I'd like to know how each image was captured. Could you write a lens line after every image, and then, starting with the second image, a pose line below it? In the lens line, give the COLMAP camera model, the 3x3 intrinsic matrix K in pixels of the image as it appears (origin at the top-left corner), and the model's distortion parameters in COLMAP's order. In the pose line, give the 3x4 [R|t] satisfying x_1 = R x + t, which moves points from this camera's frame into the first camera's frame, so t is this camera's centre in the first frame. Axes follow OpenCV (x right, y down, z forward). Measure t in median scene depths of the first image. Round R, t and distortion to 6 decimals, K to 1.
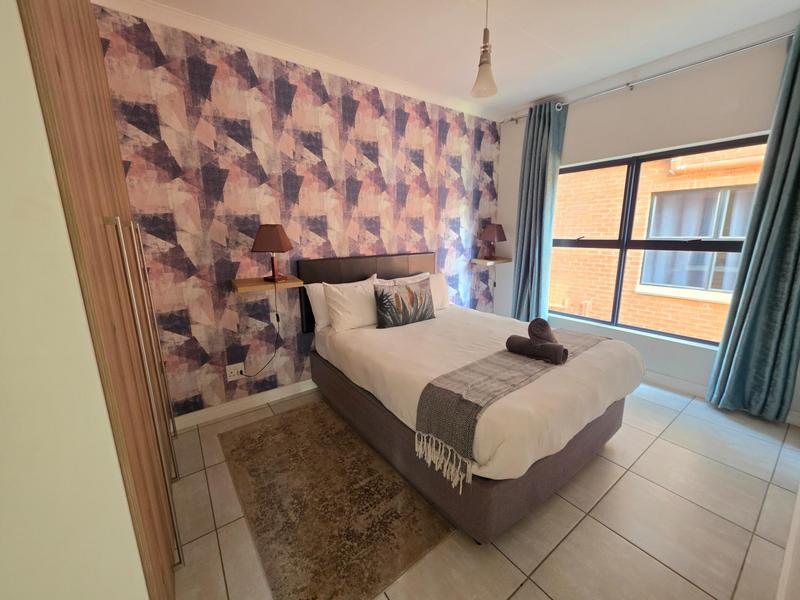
lens RADIAL K [[318.6, 0, 397.2], [0, 318.6, 298.5], [0, 0, 1]] dist [-0.001142, -0.000335]
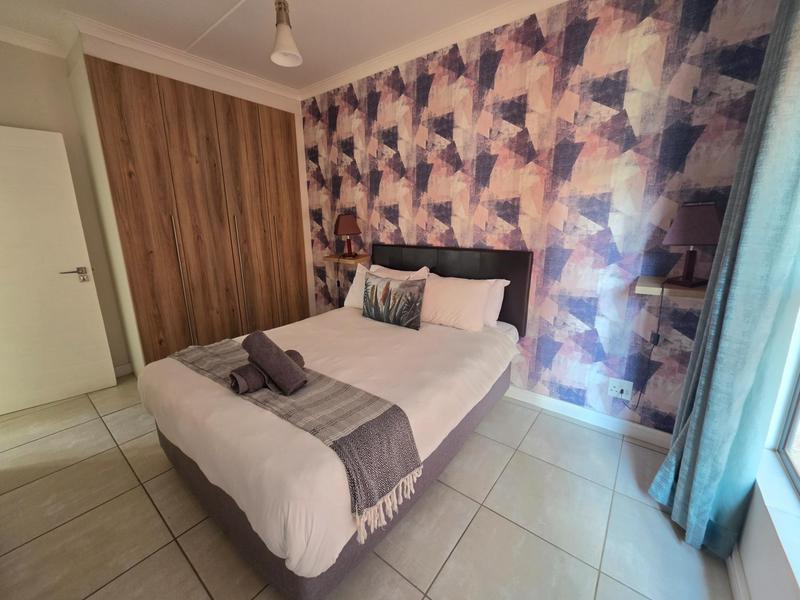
lens RADIAL K [[378.0, 0, 399.3], [0, 378.0, 319.9], [0, 0, 1]] dist [0.001178, -0.000033]
pose [[0.201285, 0.264094, -0.943260, 0.942161], [-0.190038, 0.955201, 0.226885, -0.156353], [0.960921, 0.133586, 0.242456, 0.656518]]
